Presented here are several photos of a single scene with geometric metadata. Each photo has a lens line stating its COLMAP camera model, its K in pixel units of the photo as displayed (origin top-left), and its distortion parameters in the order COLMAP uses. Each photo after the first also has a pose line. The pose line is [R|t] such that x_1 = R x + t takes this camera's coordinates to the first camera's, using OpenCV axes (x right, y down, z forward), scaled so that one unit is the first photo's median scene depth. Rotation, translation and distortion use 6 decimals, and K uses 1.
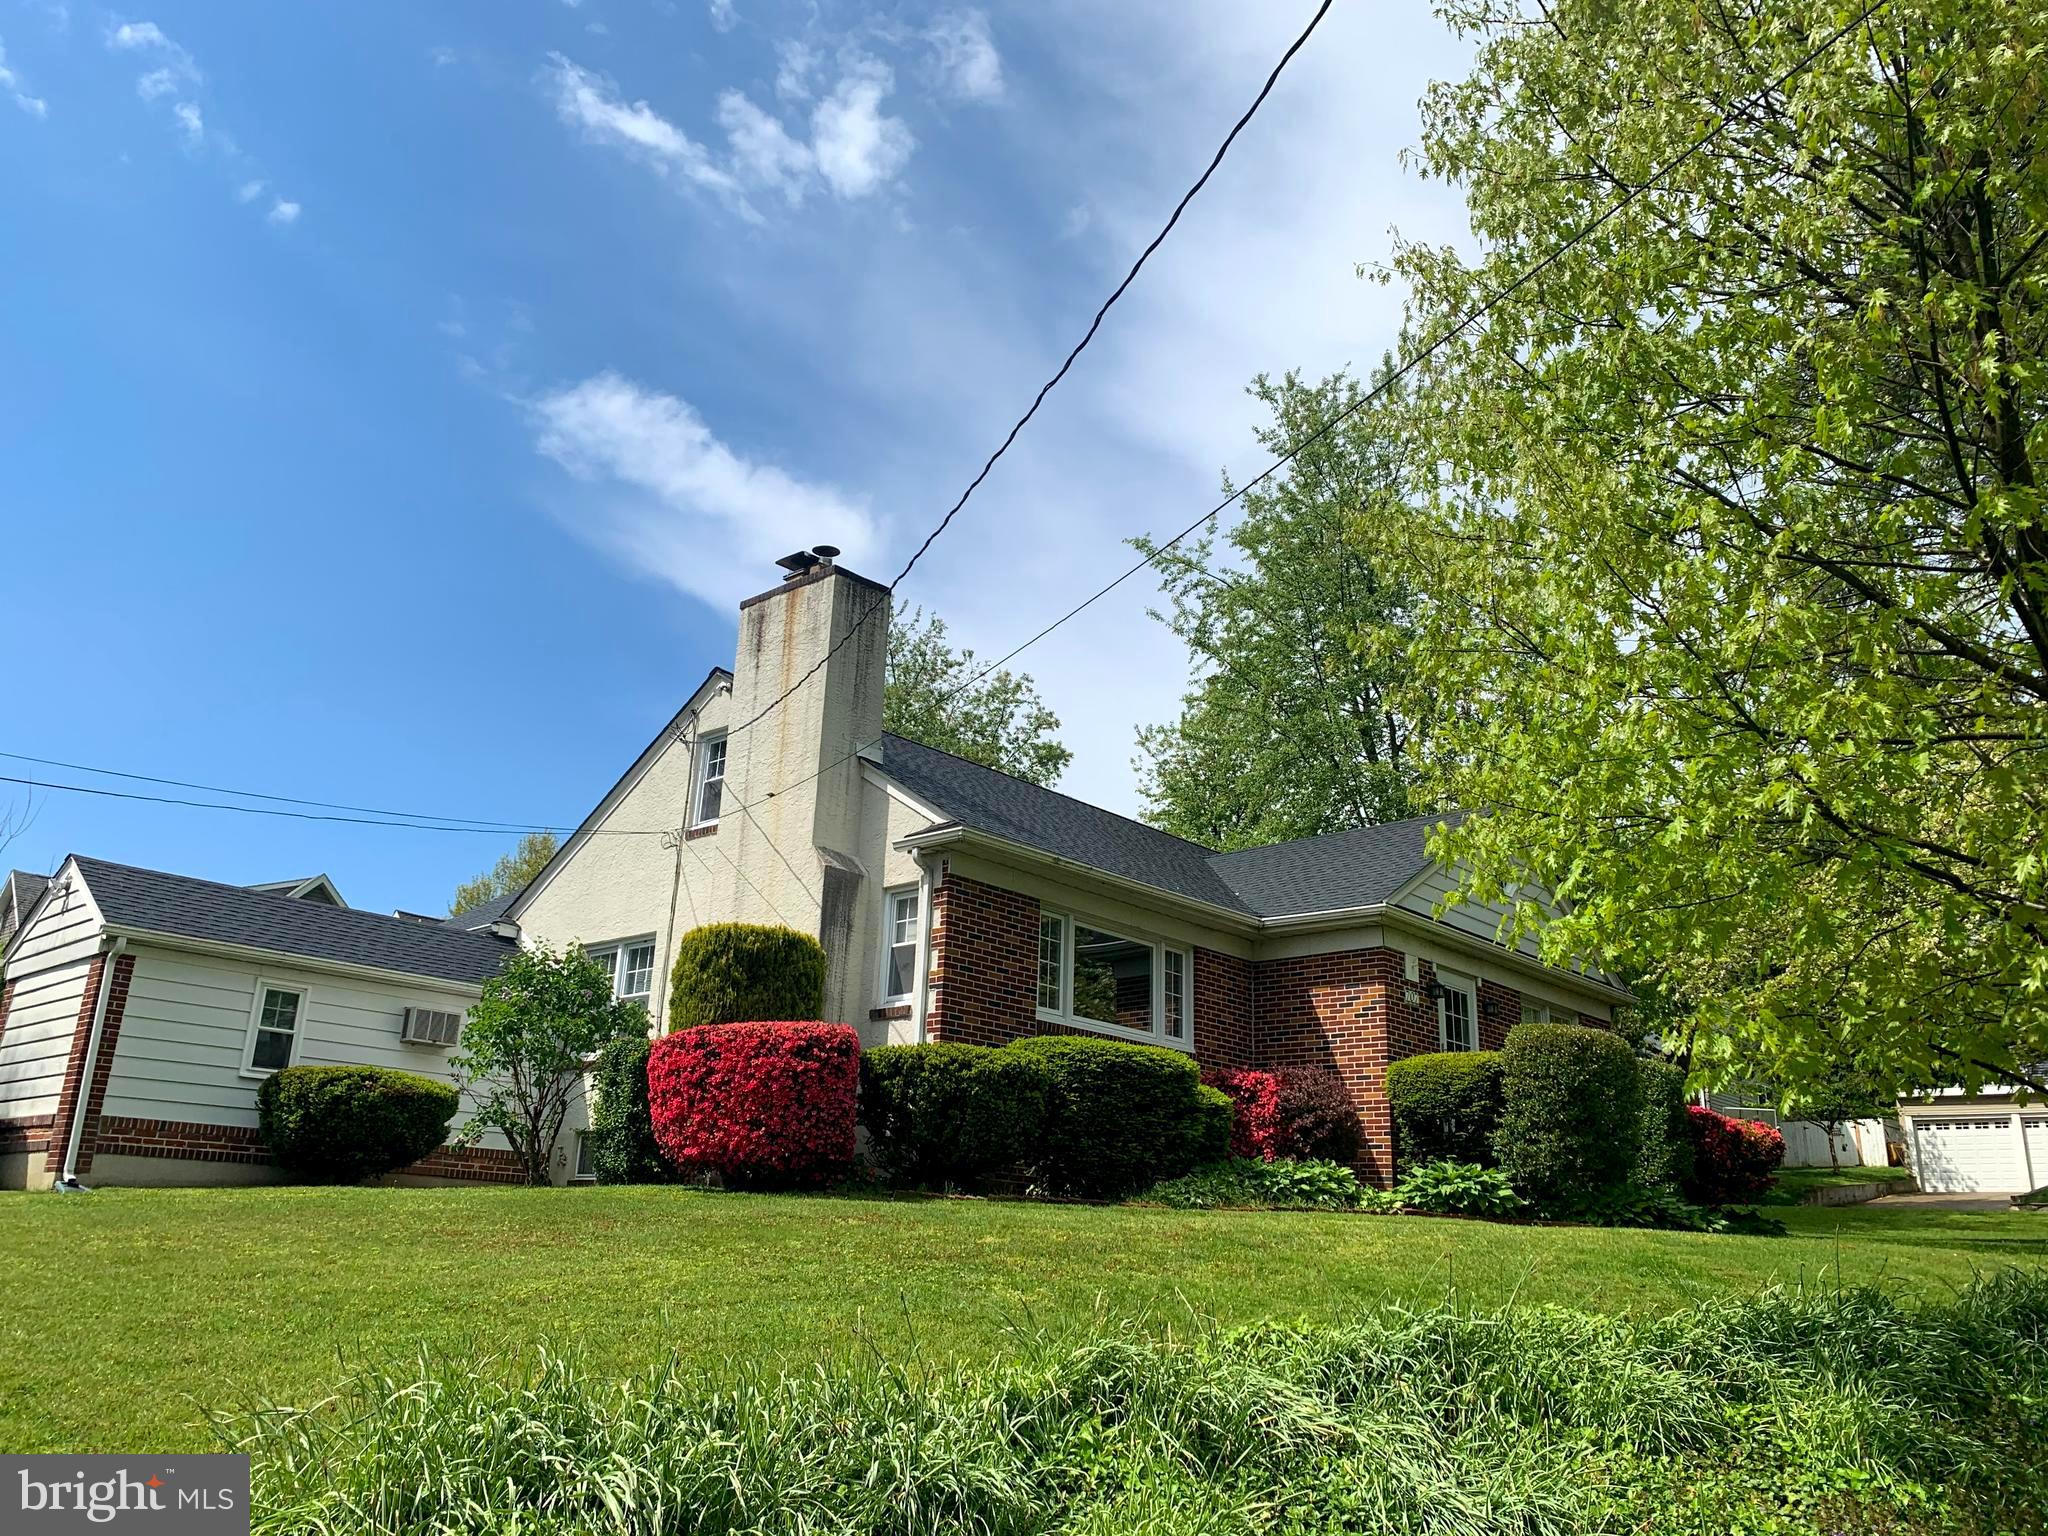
lens RADIAL K [[1573.0, 0, 1024.0], [0, 1573.0, 768.0], [0, 0, 1]] dist [0.003958, 0.001086]
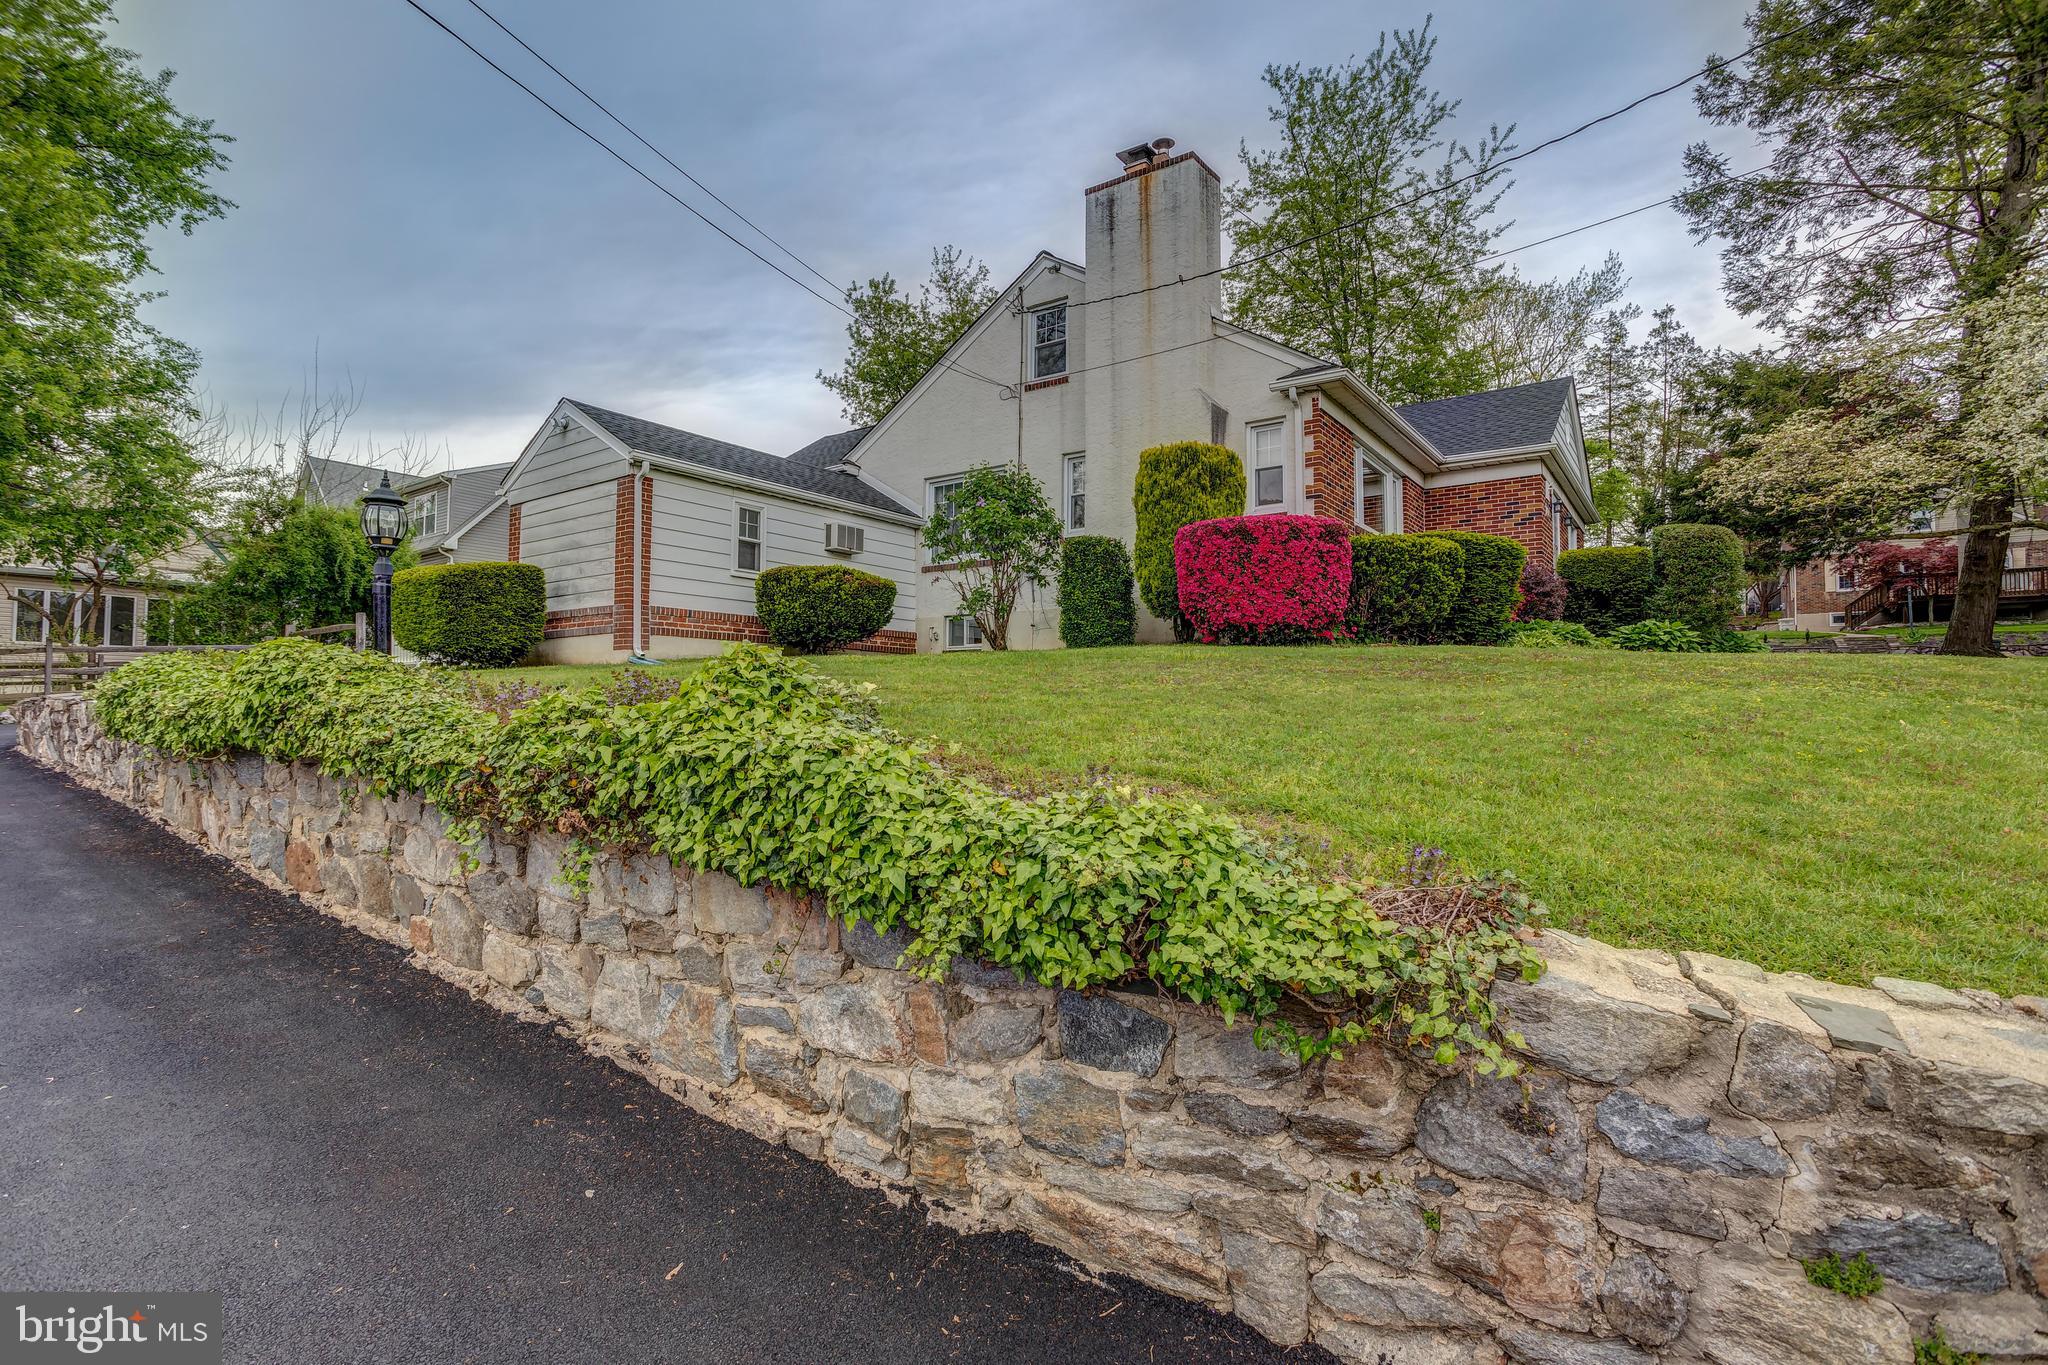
lens RADIAL K [[985.0, 0, 1011.4], [0, 985.0, 677.3], [0, 0, 1]] dist [-0.056061, 0.035180]
pose [[0.993753, -0.029953, 0.107510, -0.351375], [-0.000239, 0.962738, 0.270436, 0.059211], [-0.111604, -0.268772, 0.956716, 0.189780]]
